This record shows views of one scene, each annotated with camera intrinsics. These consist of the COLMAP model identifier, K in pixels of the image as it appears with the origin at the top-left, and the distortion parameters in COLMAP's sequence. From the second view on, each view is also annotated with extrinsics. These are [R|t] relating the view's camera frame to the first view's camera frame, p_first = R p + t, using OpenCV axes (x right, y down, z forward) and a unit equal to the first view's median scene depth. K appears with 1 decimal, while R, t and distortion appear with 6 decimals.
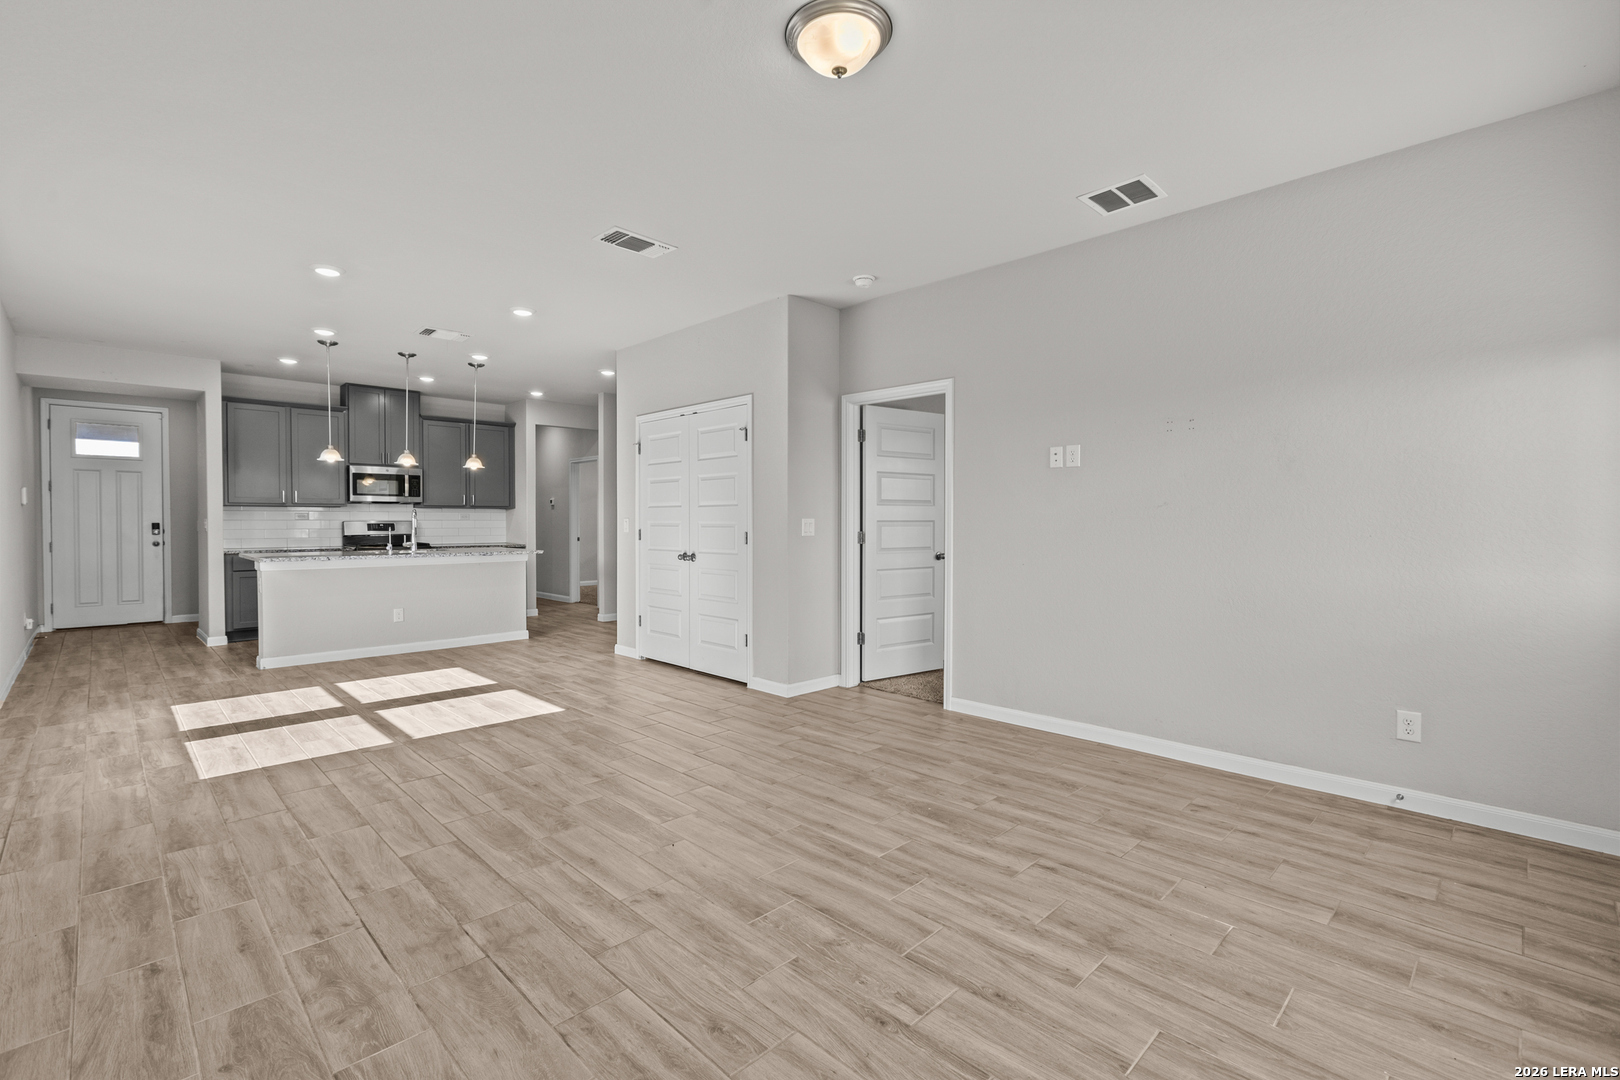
lens RADIAL K [[747.9, 0, 806.8], [0, 747.9, 536.6], [0, 0, 1]] dist [0.001756, 0.000651]
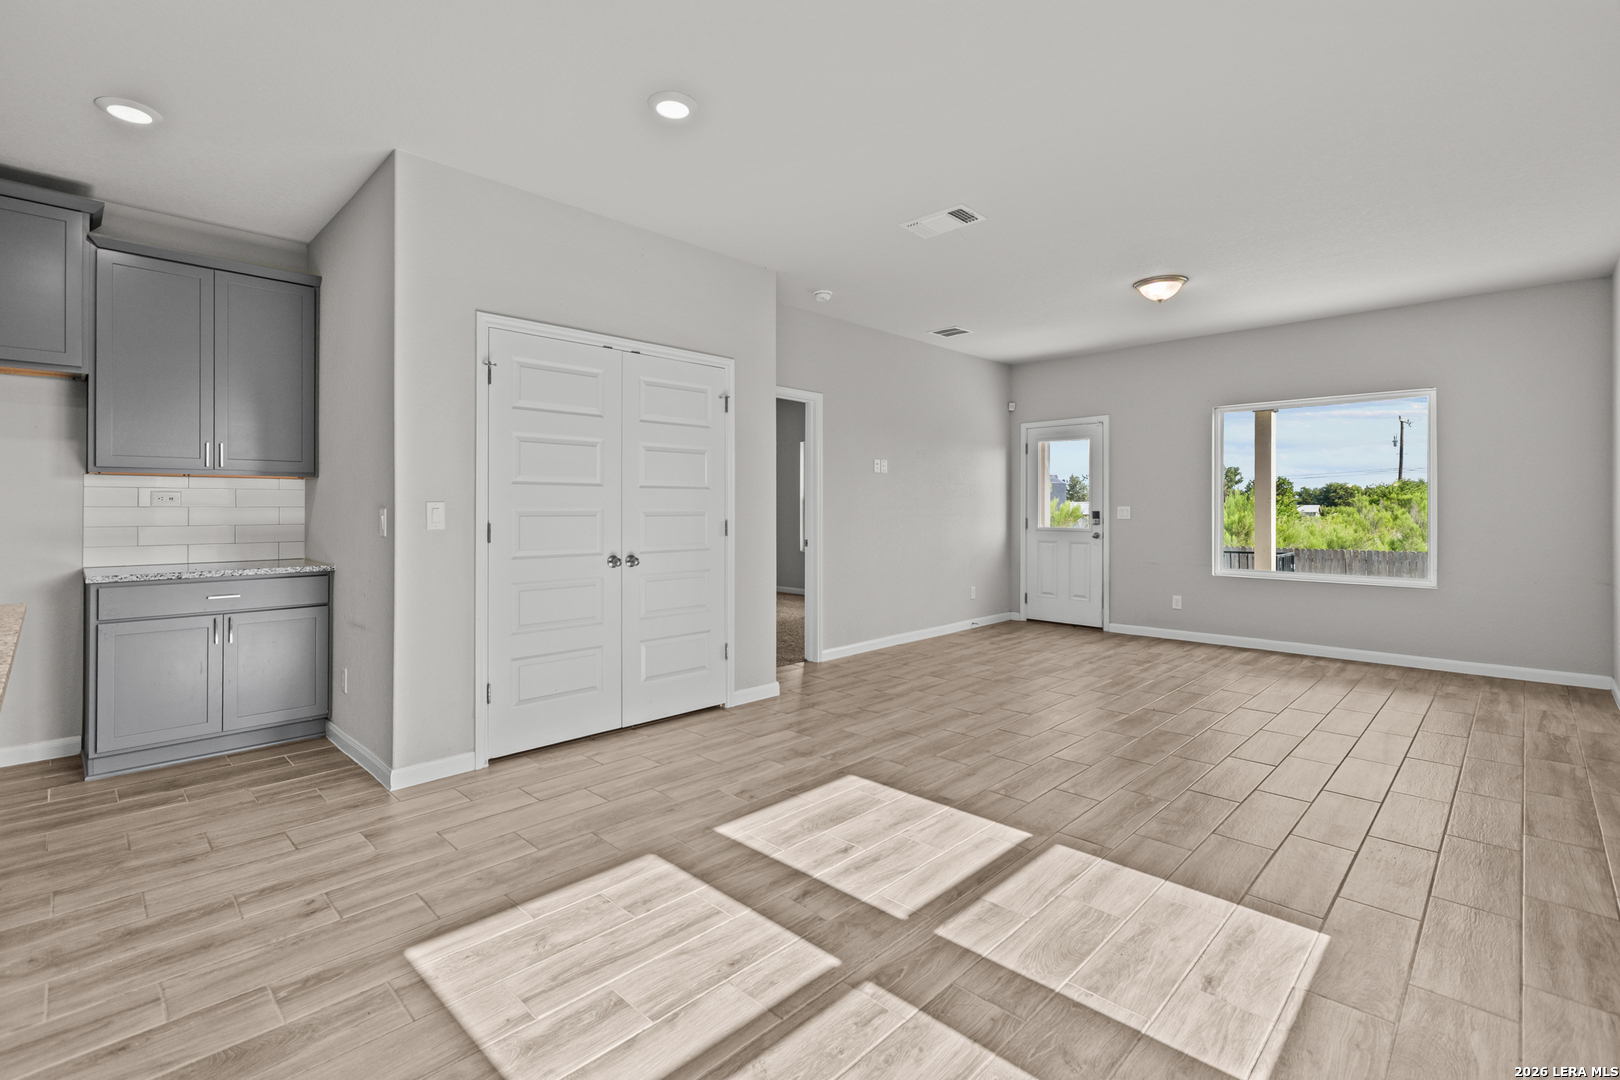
lens RADIAL K [[730.5, 0, 809.6], [0, 730.5, 512.6], [0, 0, 1]] dist [0.001033, -0.001387]
pose [[-0.034828, -0.007215, 0.999367, -1.181331], [0.018953, 0.999789, 0.007879, -0.026629], [-0.999214, 0.019216, -0.034684, 1.225702]]
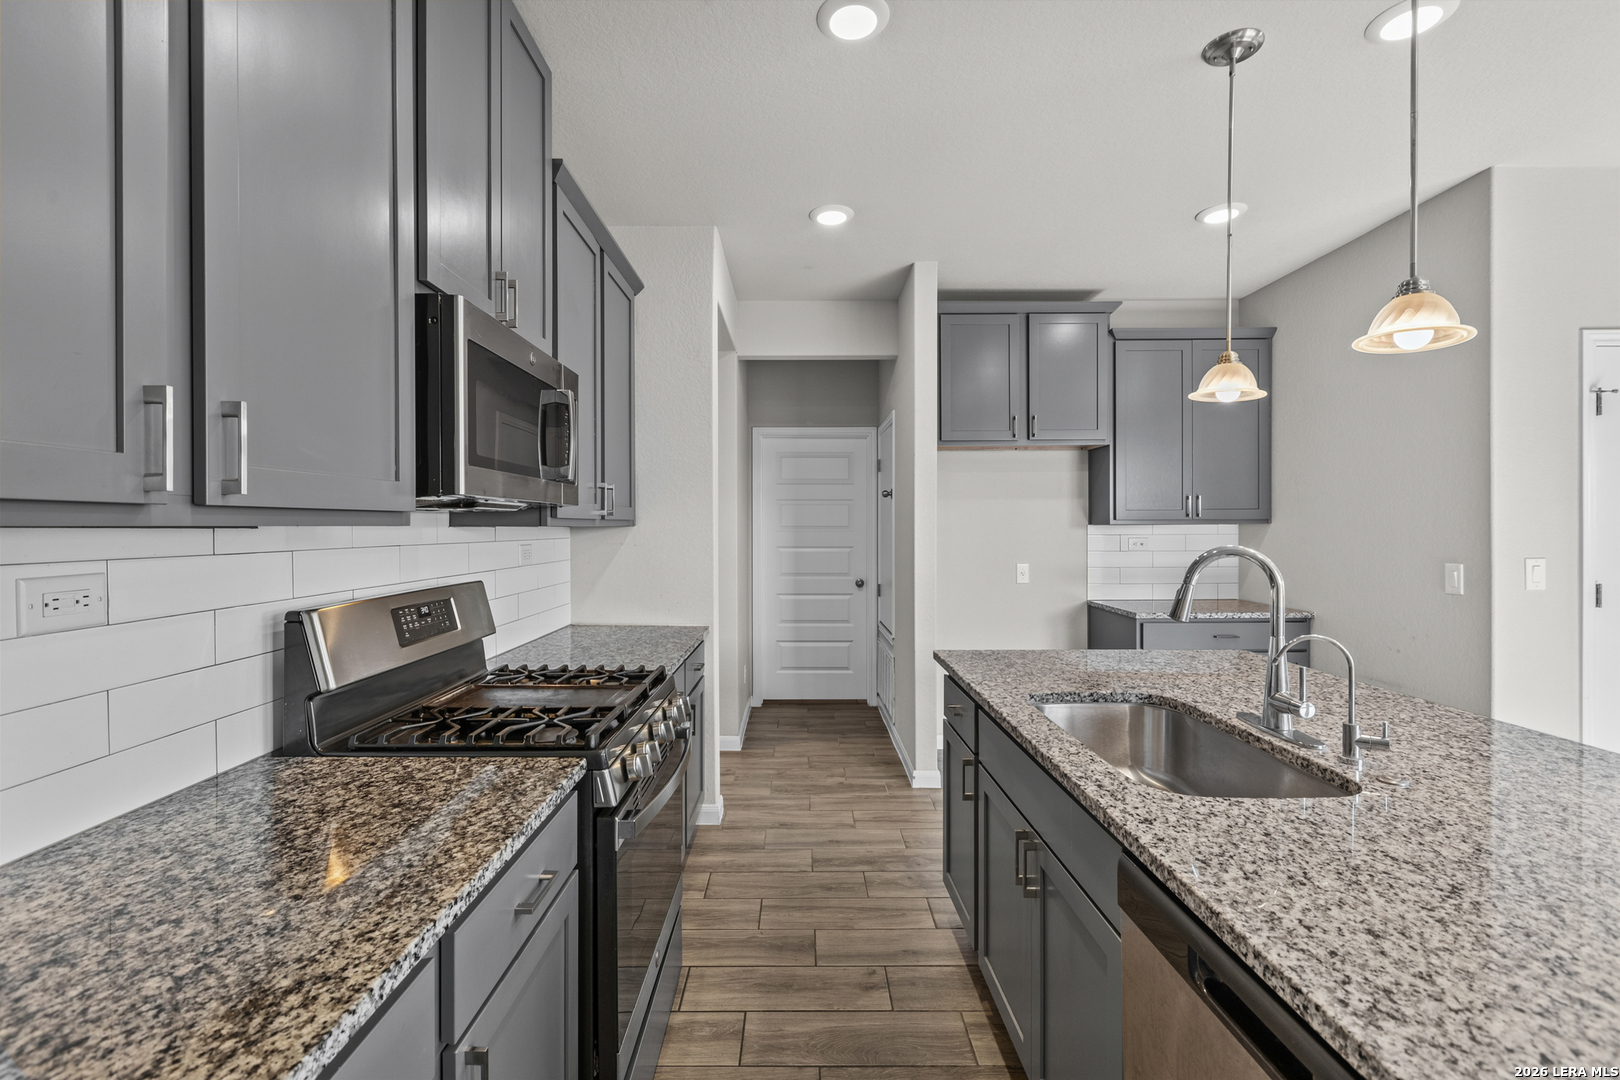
lens RADIAL K [[730.5, 0, 795.9], [0, 730.5, 524.7], [0, 0, 1]] dist [0.001033, -0.001387]
pose [[0.690447, 0.000225, 0.723383, -1.351059], [0.018822, 0.999656, -0.018276, -0.070773], [-0.723138, 0.026234, 0.690205, 1.627131]]
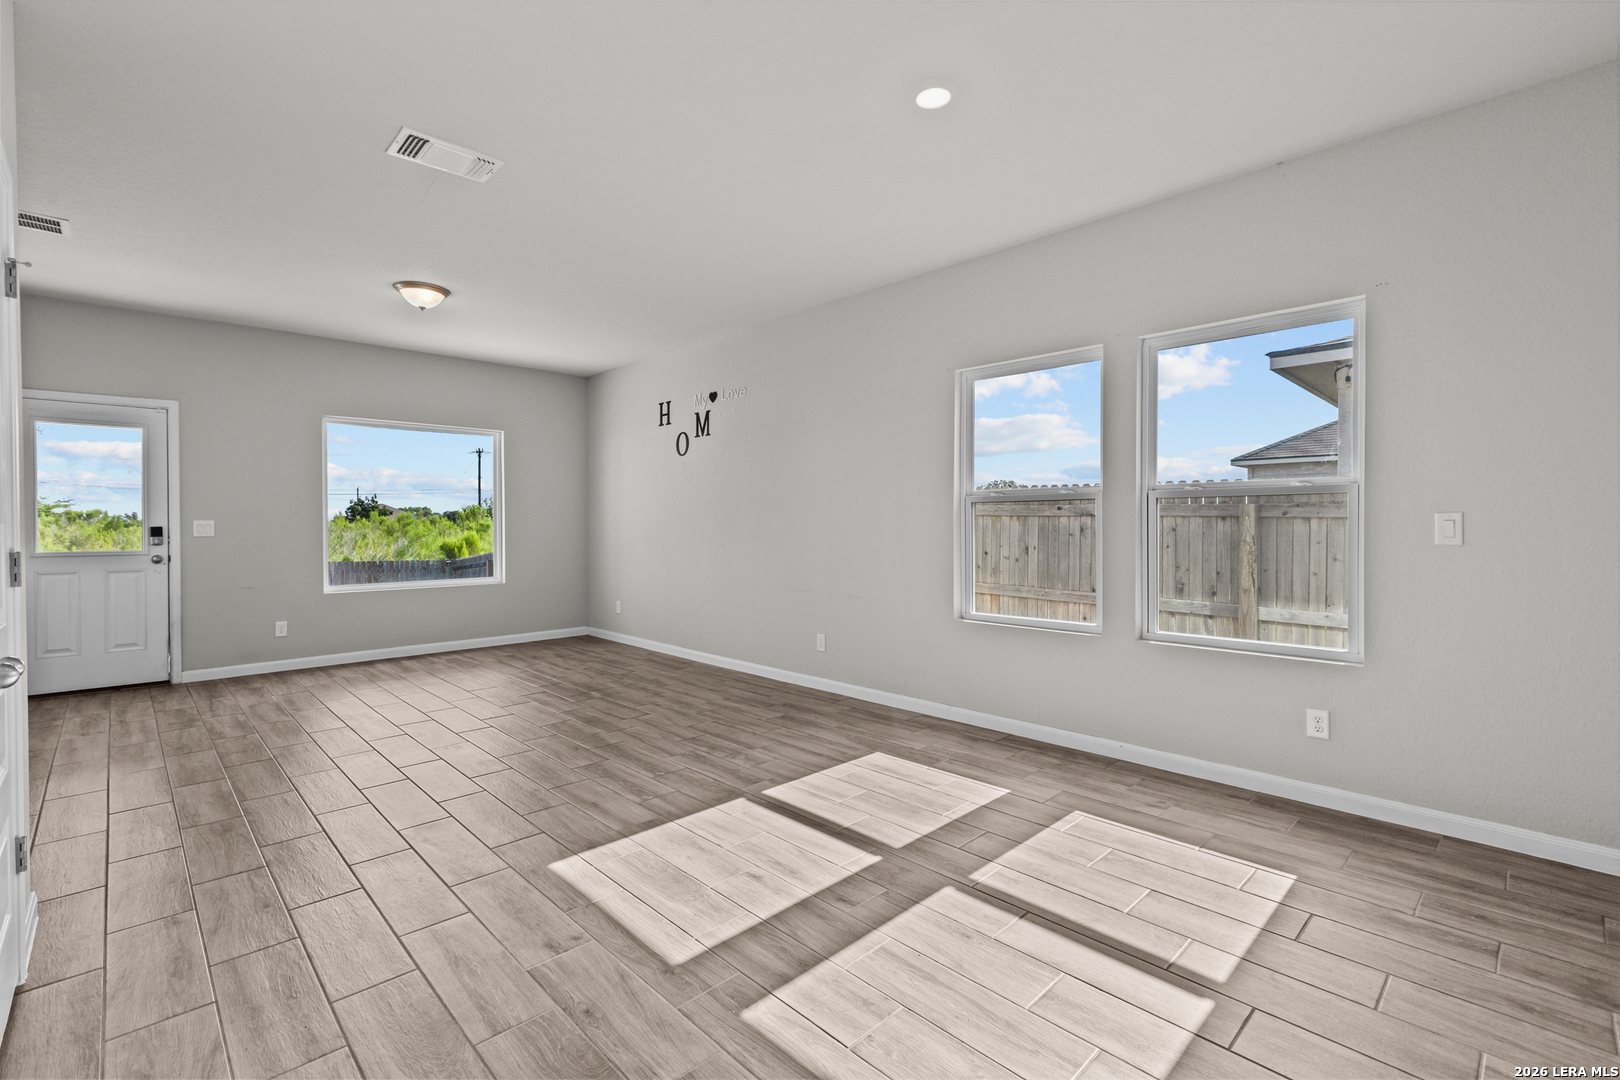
lens RADIAL K [[713.0, 0, 803.6], [0, 713.0, 529.2], [0, 0, 1]] dist [0.008687, -0.001129]
pose [[-0.999999, 0.000201, 0.001315, -0.599022], [0.000237, 0.999627, 0.027326, -0.032762], [-0.001309, 0.027326, -0.999626, 1.756294]]
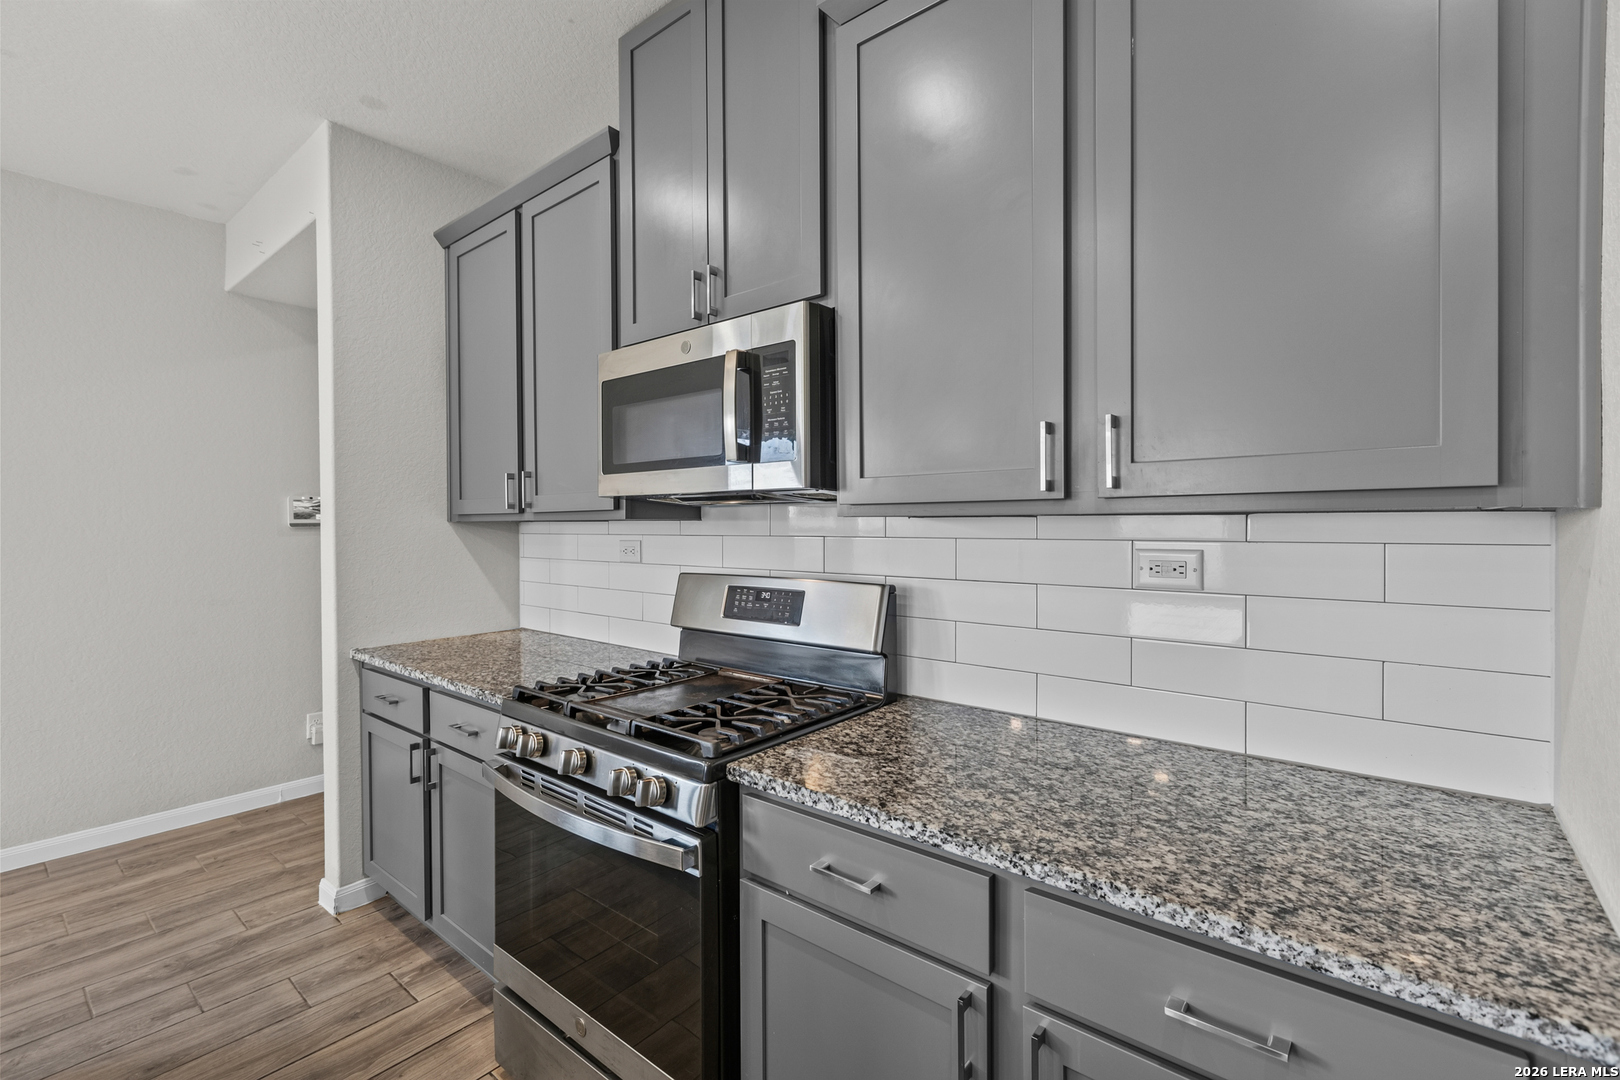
lens RADIAL K [[713.0, 0, 795.1], [0, 713.0, 531.8], [0, 0, 1]] dist [0.008687, -0.001129]
pose [[0.109787, 0.010853, -0.993896, -0.721644], [-0.015410, 0.999839, 0.009215, -0.077943], [0.993836, 0.014304, 0.109936, 2.058739]]
